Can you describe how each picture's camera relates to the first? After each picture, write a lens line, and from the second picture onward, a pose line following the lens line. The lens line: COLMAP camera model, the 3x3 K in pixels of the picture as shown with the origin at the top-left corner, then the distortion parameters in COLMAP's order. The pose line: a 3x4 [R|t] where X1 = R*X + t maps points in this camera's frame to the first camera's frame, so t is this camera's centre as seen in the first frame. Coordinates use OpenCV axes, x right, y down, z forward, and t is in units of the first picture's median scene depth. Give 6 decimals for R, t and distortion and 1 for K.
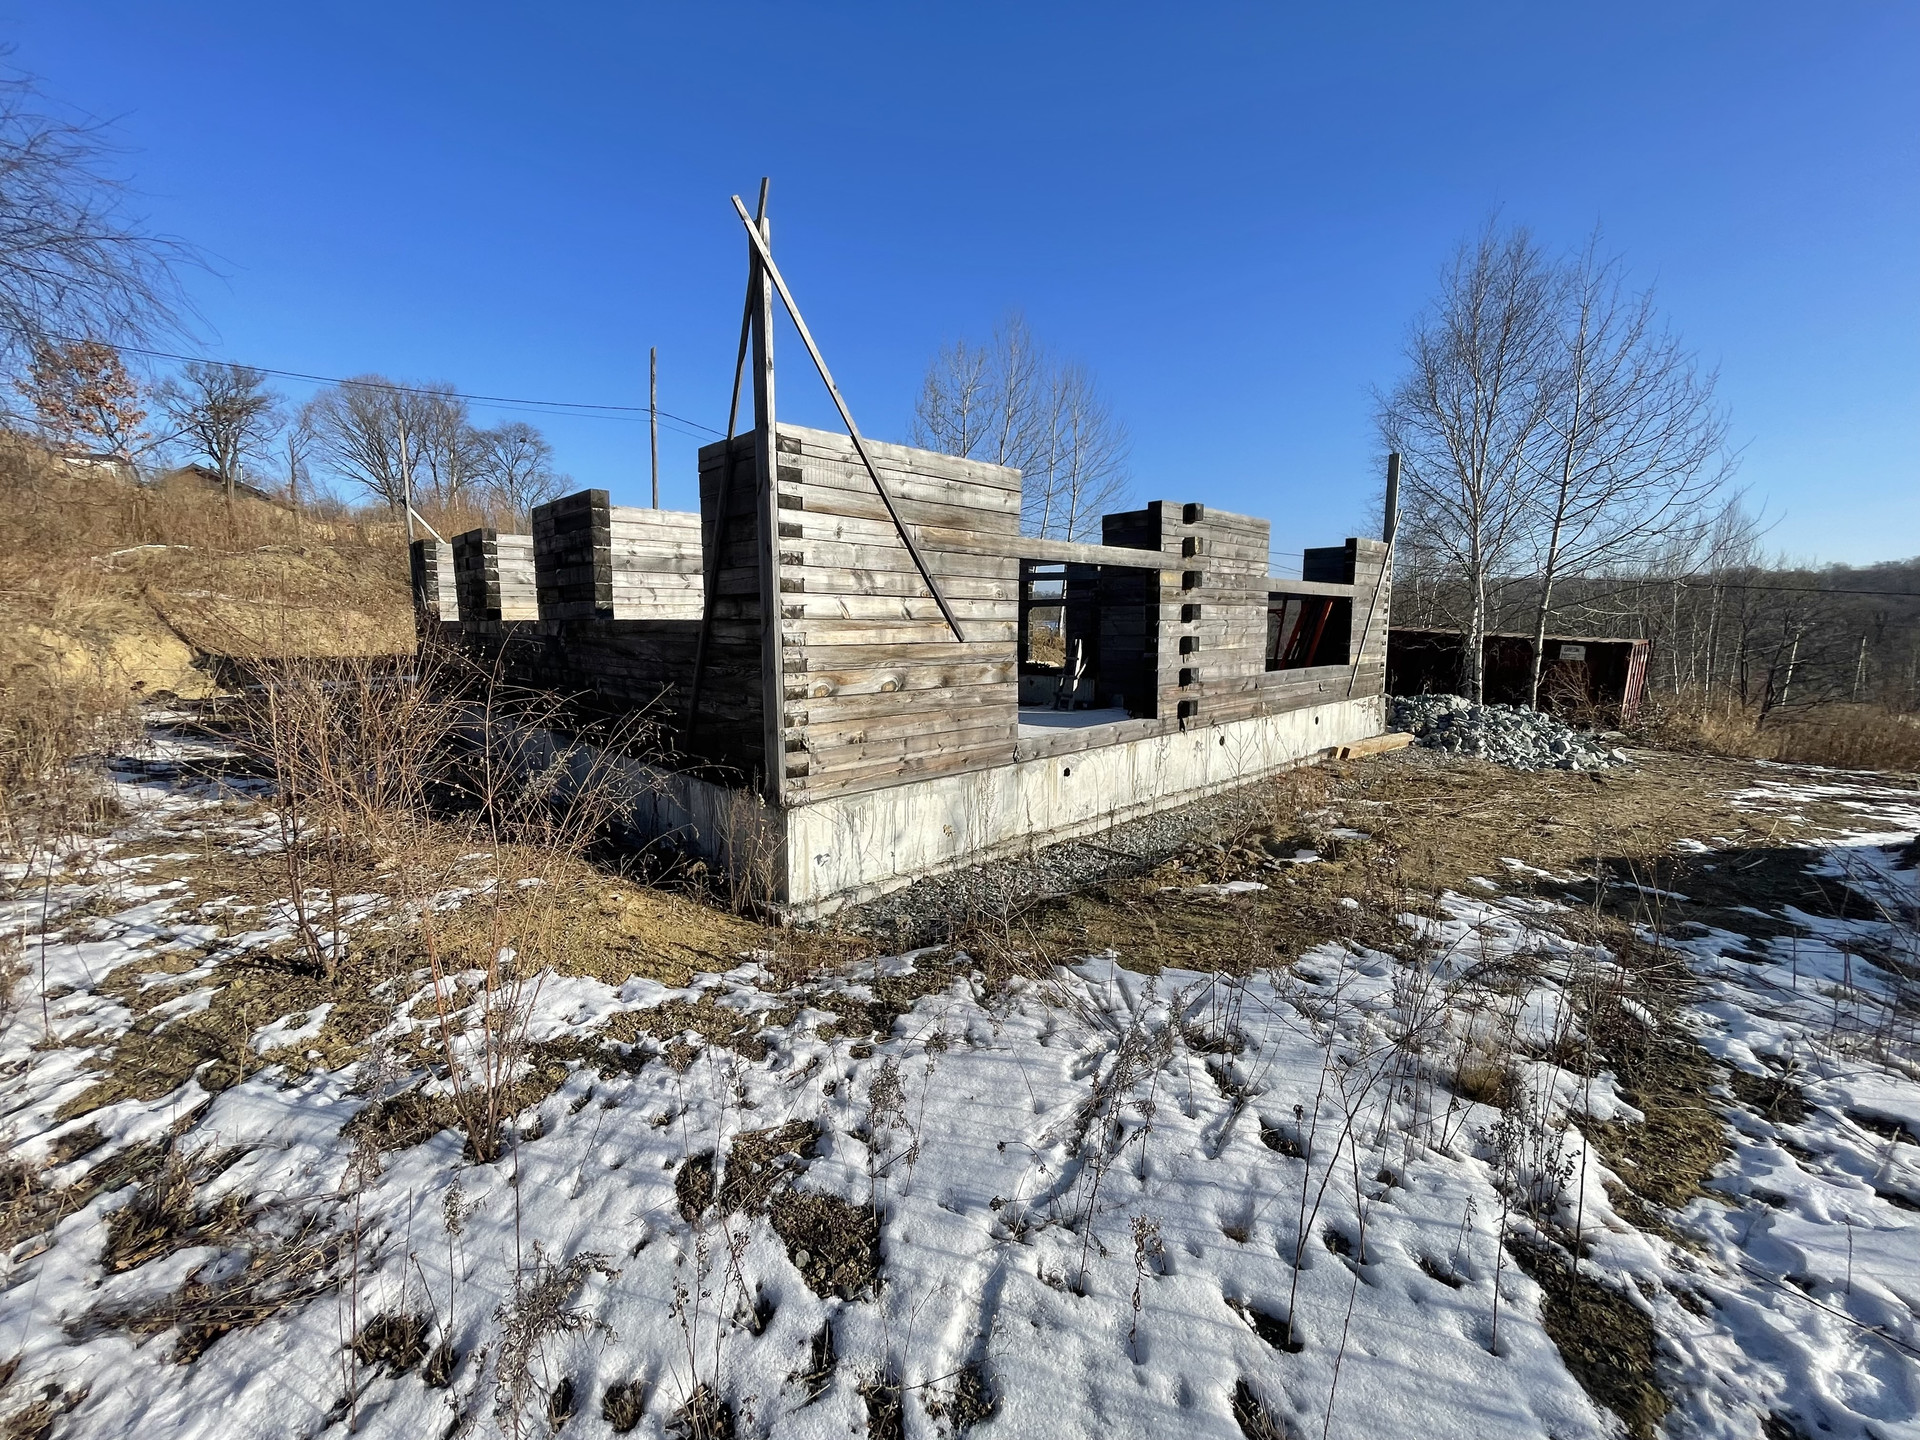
lens RADIAL K [[774.4, 0, 966.6], [0, 774.4, 712.7], [0, 0, 1]] dist [0.000343, -0.001919]
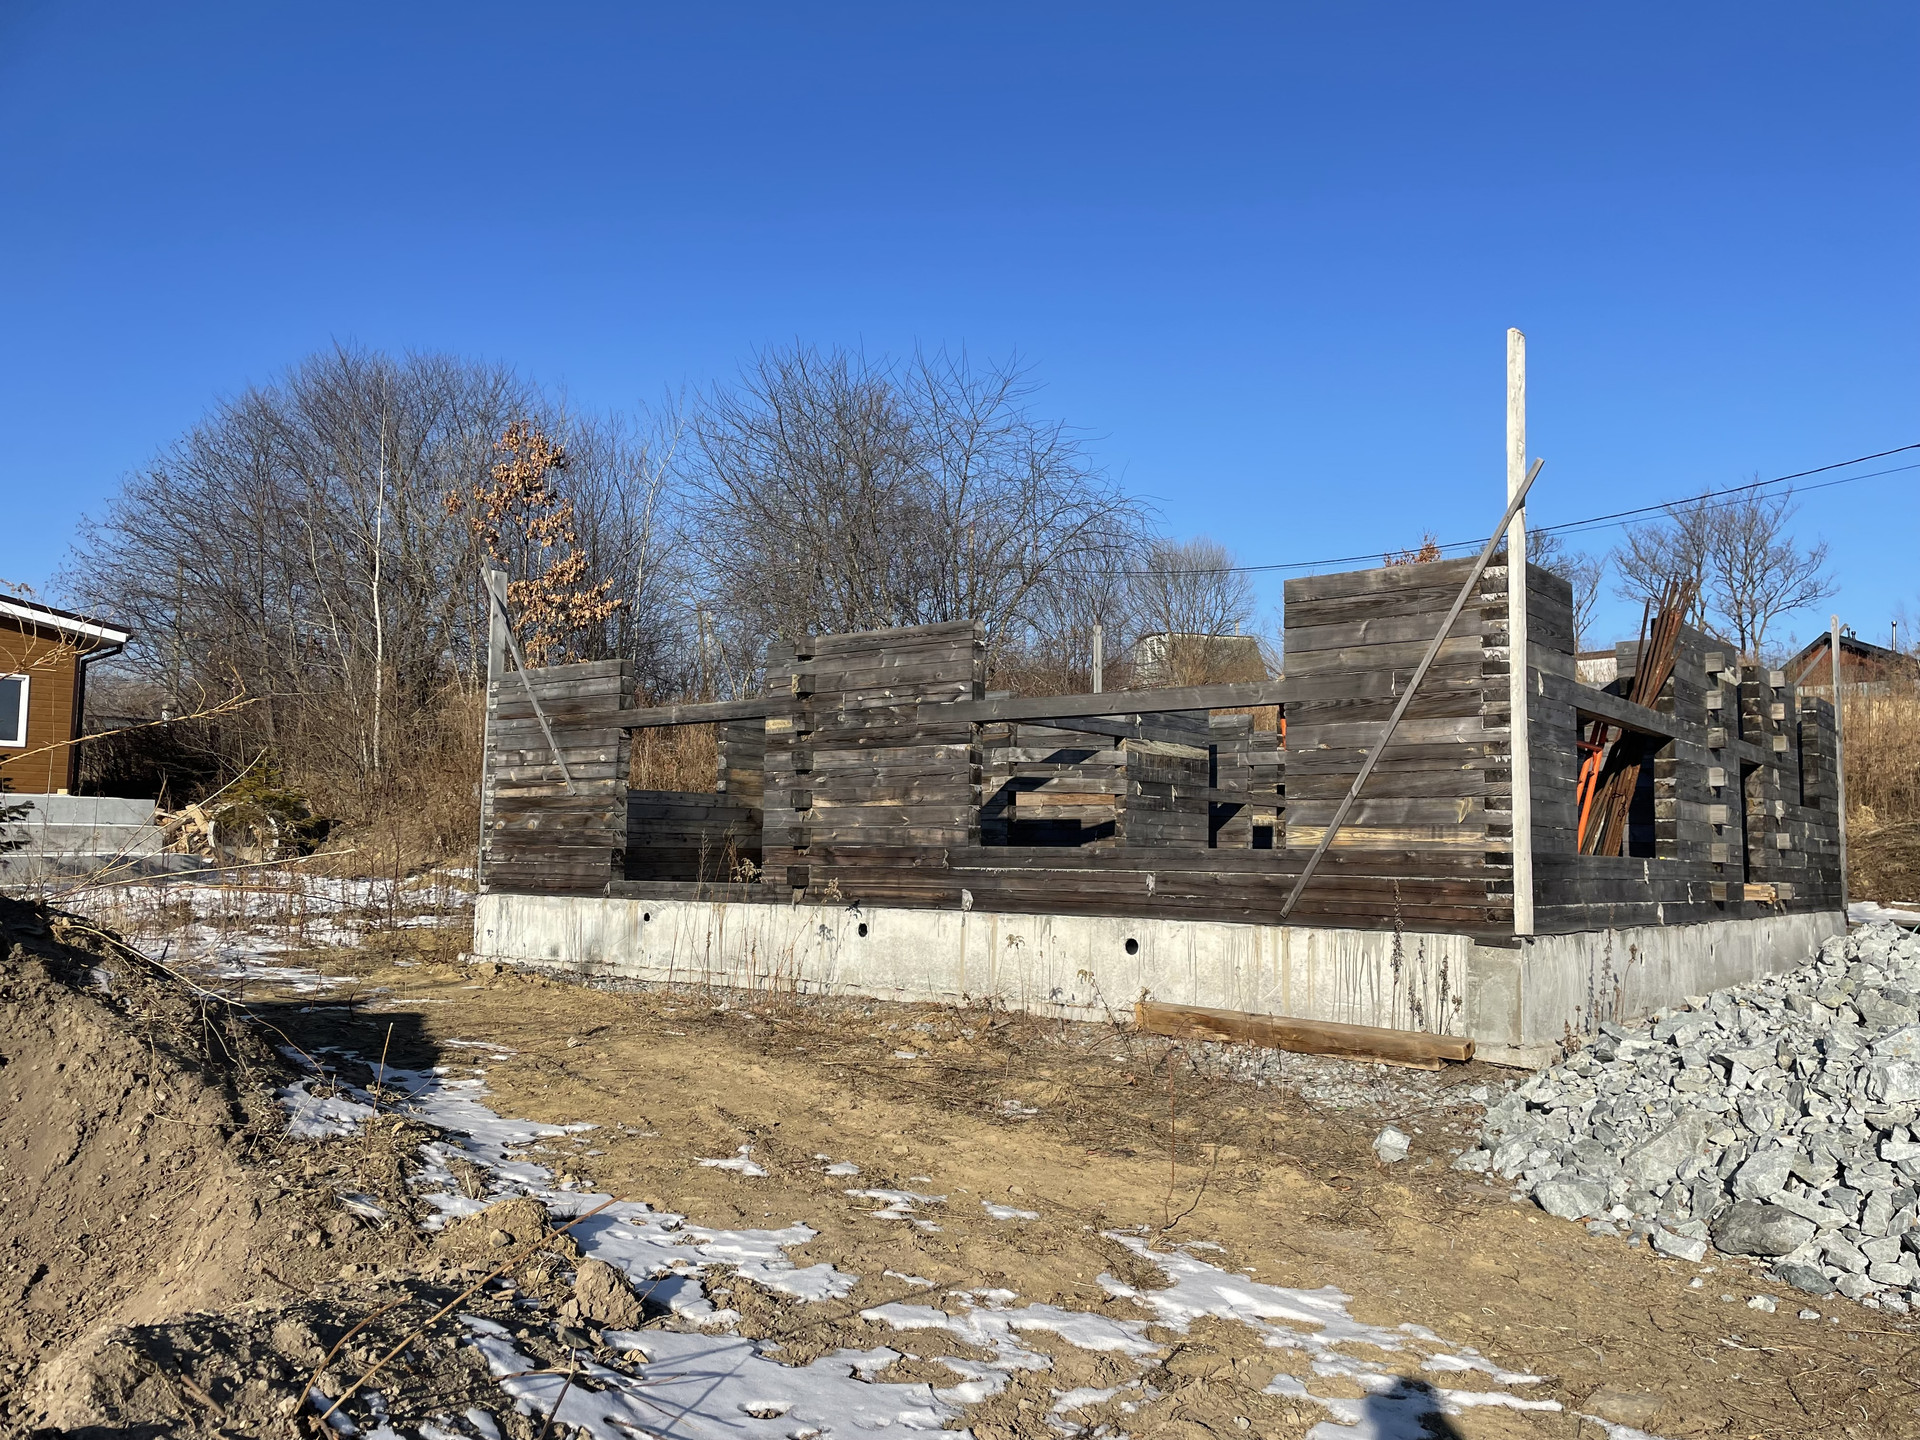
lens RADIAL K [[1438.3, 0, 970.1], [0, 1438.3, 731.8], [0, 0, 1]] dist [0.099957, -0.125080]
pose [[0.133427, -0.090078, -0.986957, 2.611415], [-0.134601, 0.984986, -0.108095, -0.023007], [0.981876, 0.147268, 0.119299, 1.386276]]
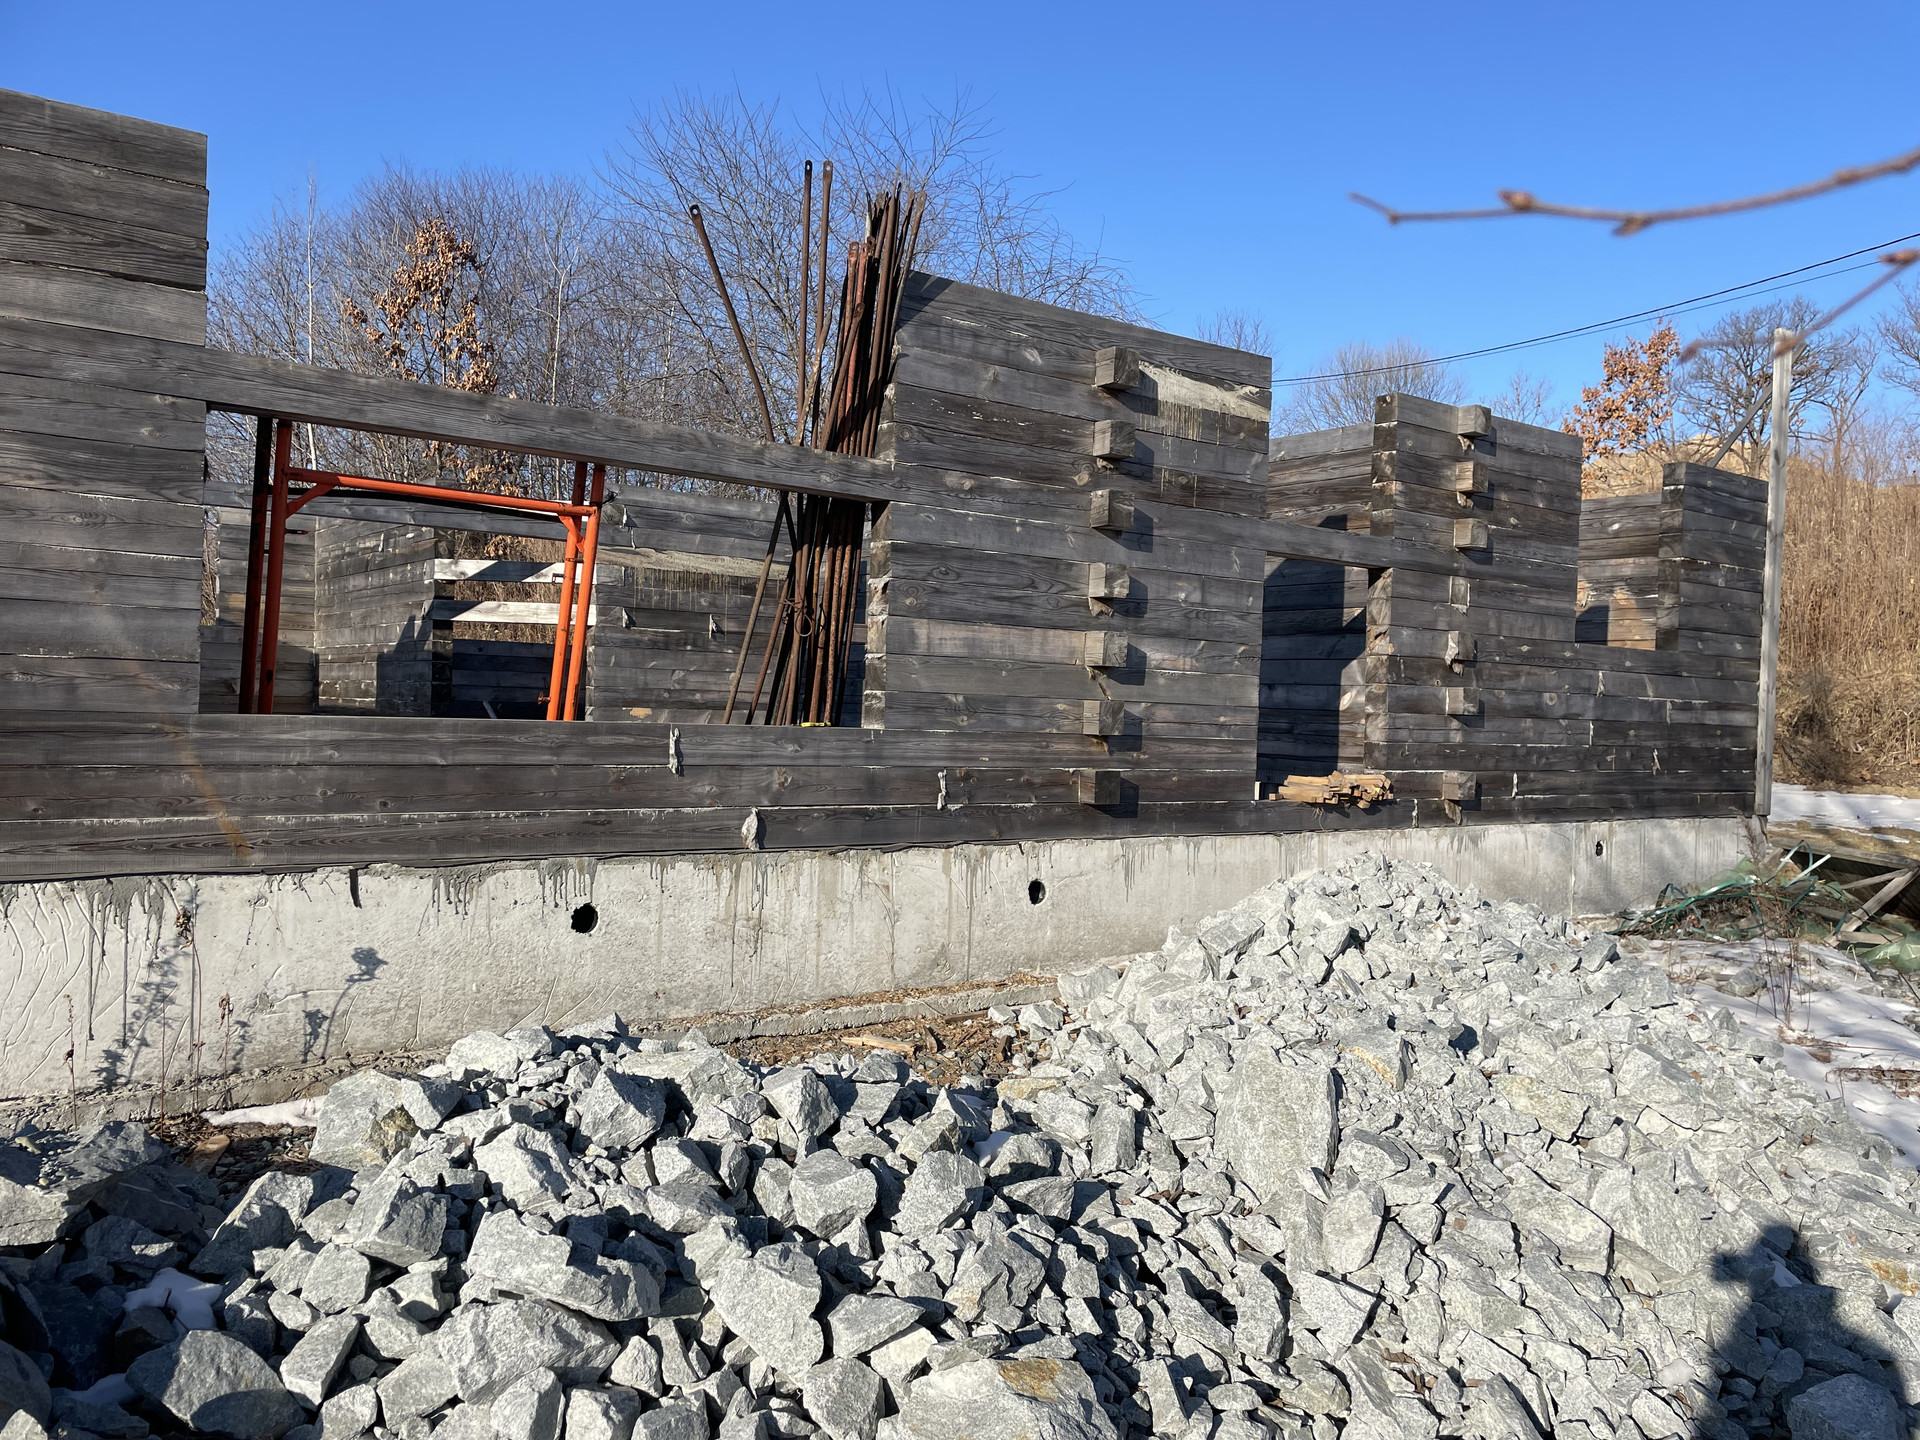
lens RADIAL K [[1438.3, 0, 958.6], [0, 1438.3, 728.5], [0, 0, 1]] dist [0.099957, -0.125080]
pose [[-0.117437, 0.006546, -0.993059, 1.778018], [-0.151722, 0.988121, 0.024456, -0.236834], [0.981422, 0.153540, -0.115049, 2.814241]]
